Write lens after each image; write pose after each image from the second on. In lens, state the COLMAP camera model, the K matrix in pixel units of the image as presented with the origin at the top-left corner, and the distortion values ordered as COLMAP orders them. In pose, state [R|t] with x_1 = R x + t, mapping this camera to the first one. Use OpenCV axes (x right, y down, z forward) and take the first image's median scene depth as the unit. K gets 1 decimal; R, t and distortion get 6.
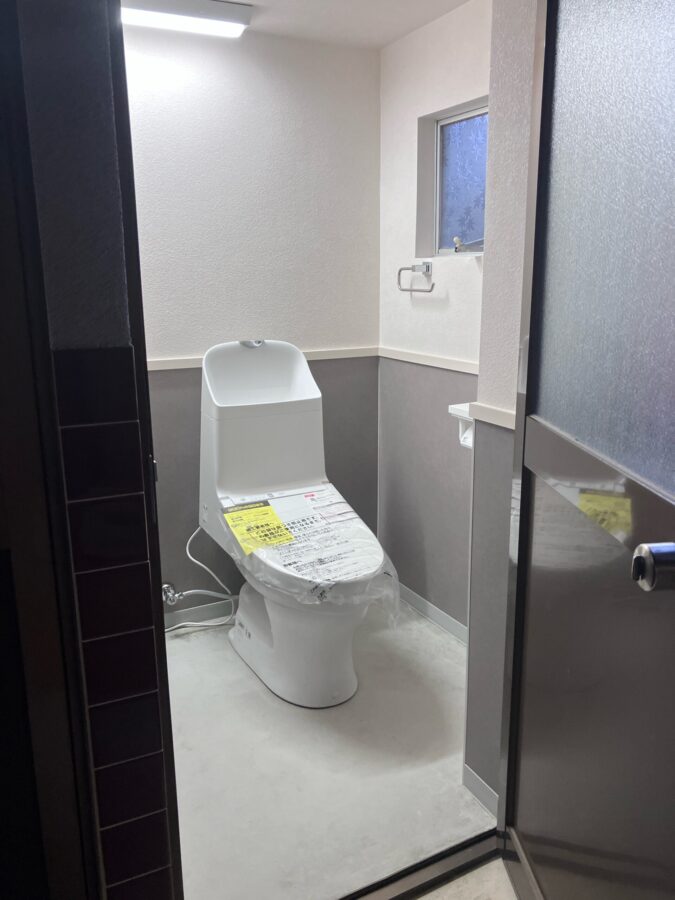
lens RADIAL K [[732.8, 0, 336.9], [0, 732.8, 447.3], [0, 0, 1]] dist [0.027346, -0.027157]
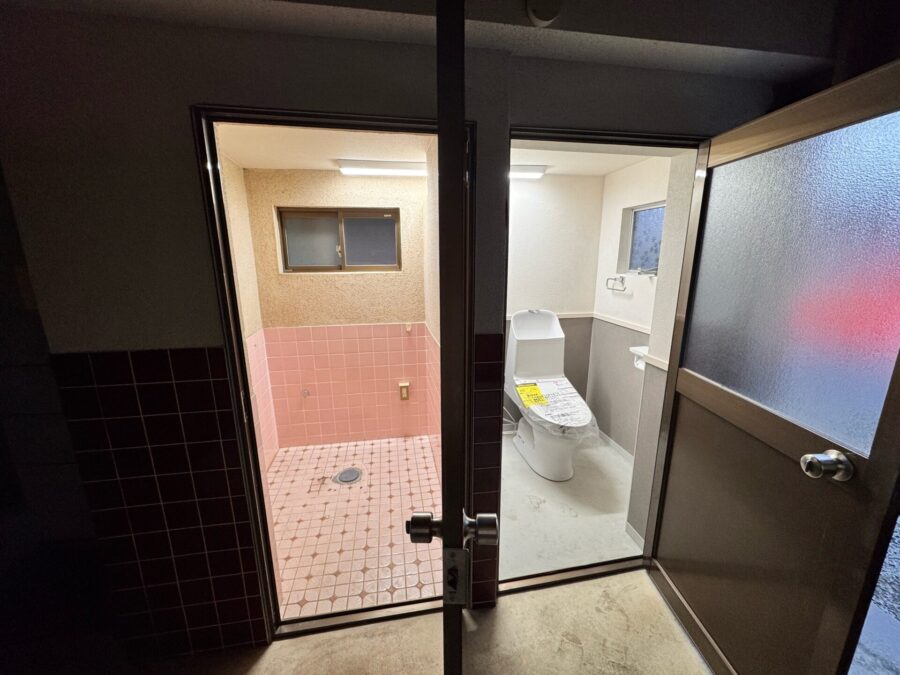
lens RADIAL K [[356.5, 0, 449.4], [0, 356.5, 334.2], [0, 0, 1]] dist [-0.002234, 0.000820]
pose [[0.954381, 0.070339, -0.290188, -0.042040], [-0.074462, 0.997219, -0.003177, -0.049991], [0.289158, 0.024640, 0.956964, -0.107735]]
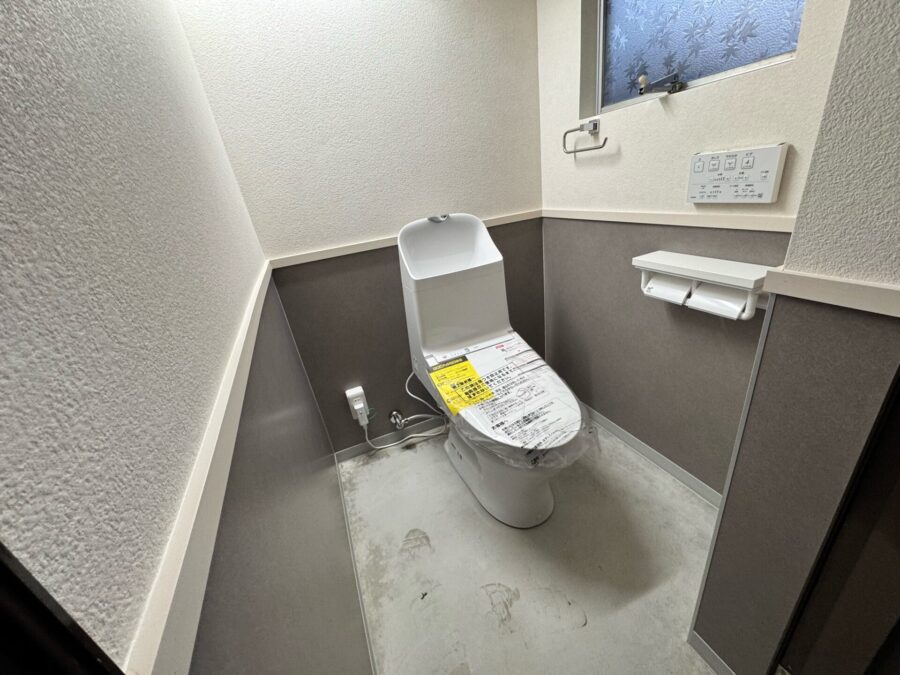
lens RADIAL K [[356.5, 0, 452.0], [0, 356.5, 331.5], [0, 0, 1]] dist [-0.002234, 0.000820]
pose [[0.990972, -0.080856, -0.106941, -0.050704], [0.098751, 0.979723, 0.174328, -0.065159], [0.090677, -0.183315, 0.978863, 0.434907]]
